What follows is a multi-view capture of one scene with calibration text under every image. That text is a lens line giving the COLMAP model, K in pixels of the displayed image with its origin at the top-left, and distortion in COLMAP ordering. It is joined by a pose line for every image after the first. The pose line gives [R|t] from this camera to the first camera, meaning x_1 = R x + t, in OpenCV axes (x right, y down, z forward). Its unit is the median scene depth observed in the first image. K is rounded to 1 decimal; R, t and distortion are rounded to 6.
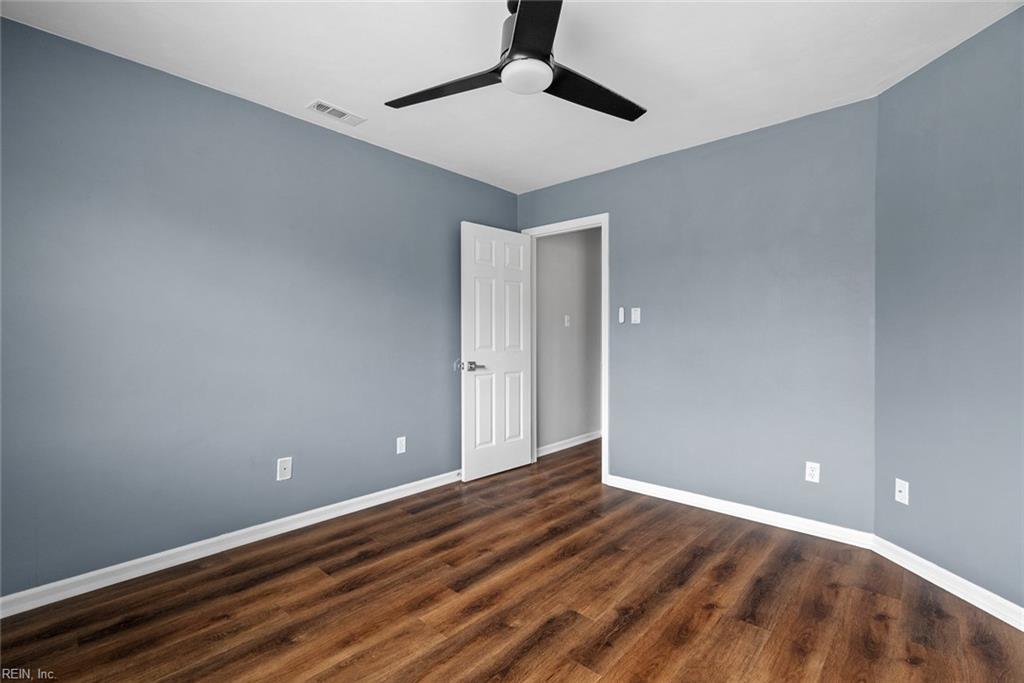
lens RADIAL K [[474.8, 0, 504.0], [0, 474.8, 336.5], [0, 0, 1]] dist [-0.000451, 0.000240]
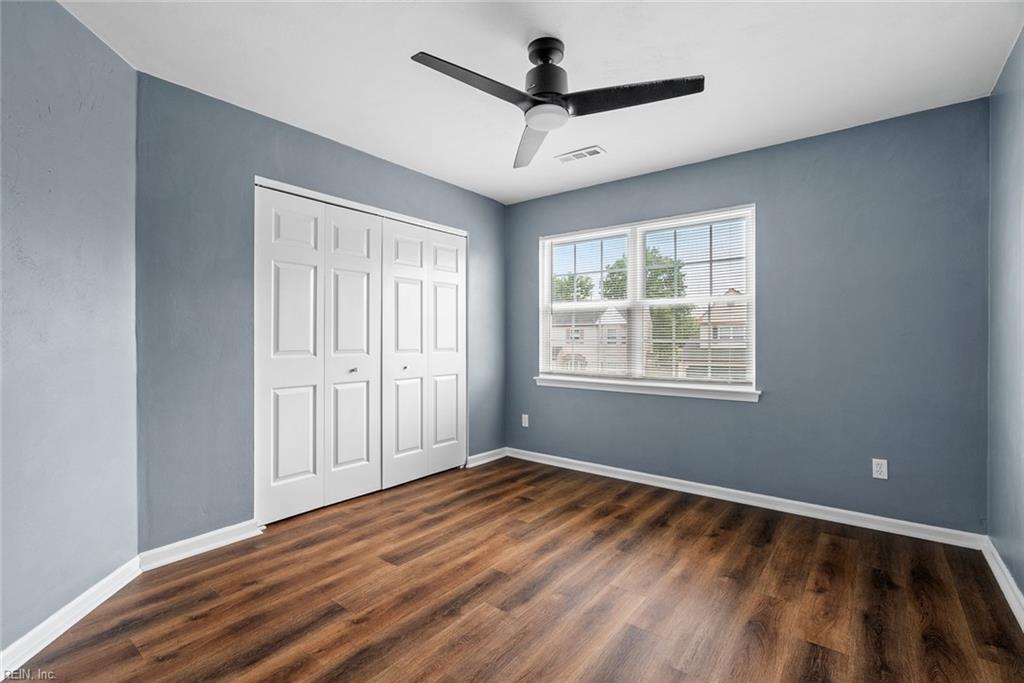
lens RADIAL K [[474.8, 0, 504.0], [0, 474.8, 336.5], [0, 0, 1]] dist [-0.000451, 0.000240]
pose [[-0.997104, -0.001117, -0.076041, 0.225685], [-0.001230, 0.999998, 0.001432, -0.003411], [0.076039, 0.001522, -0.997104, 2.024494]]
